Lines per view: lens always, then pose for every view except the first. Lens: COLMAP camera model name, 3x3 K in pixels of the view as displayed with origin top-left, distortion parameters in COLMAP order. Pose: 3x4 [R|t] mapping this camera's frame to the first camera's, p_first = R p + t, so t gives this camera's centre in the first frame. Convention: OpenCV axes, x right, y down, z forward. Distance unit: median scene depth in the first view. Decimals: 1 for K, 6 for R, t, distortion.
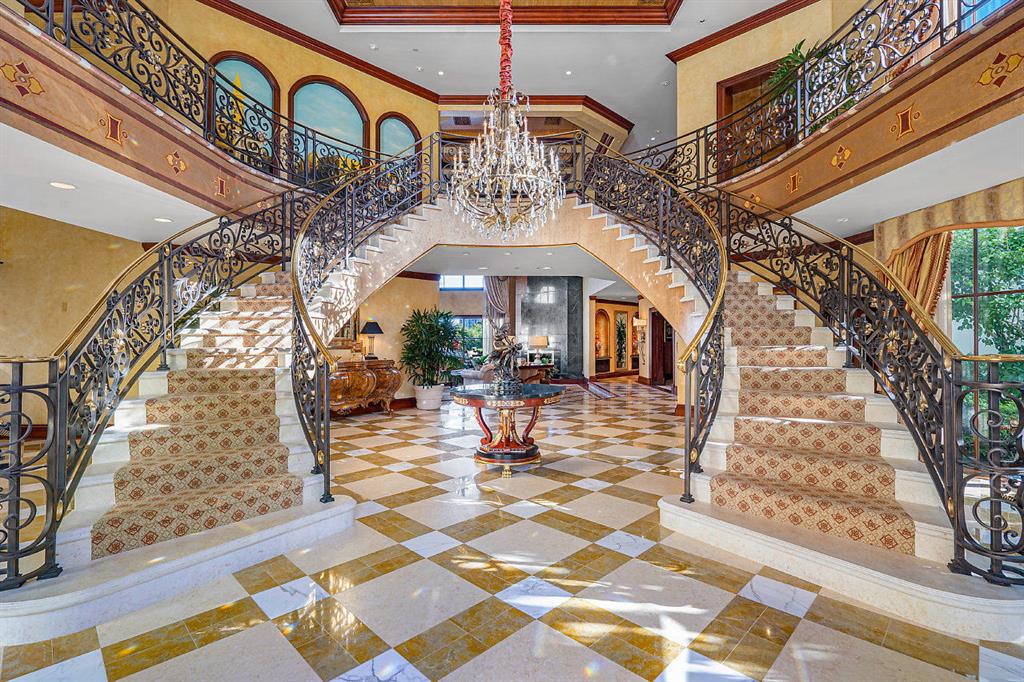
lens RADIAL K [[475.0, 0, 512.0], [0, 475.0, 337.4], [0, 0, 1]] dist [-0.002726, -0.000071]
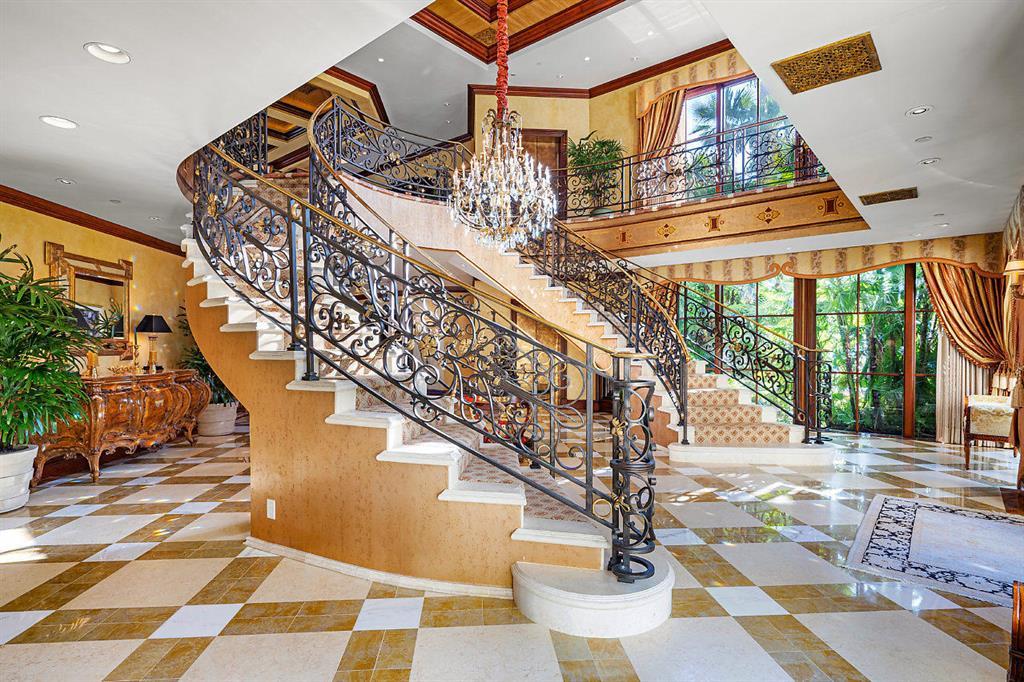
lens RADIAL K [[530.9, 0, 510.9], [0, 530.9, 345.0], [0, 0, 1]] dist [-0.002452, -0.000074]
pose [[0.644690, -0.001423, 0.764443, -0.953018], [-0.006594, 0.999951, 0.007422, 0.002126], [-0.764416, -0.009825, 0.644649, 0.206193]]
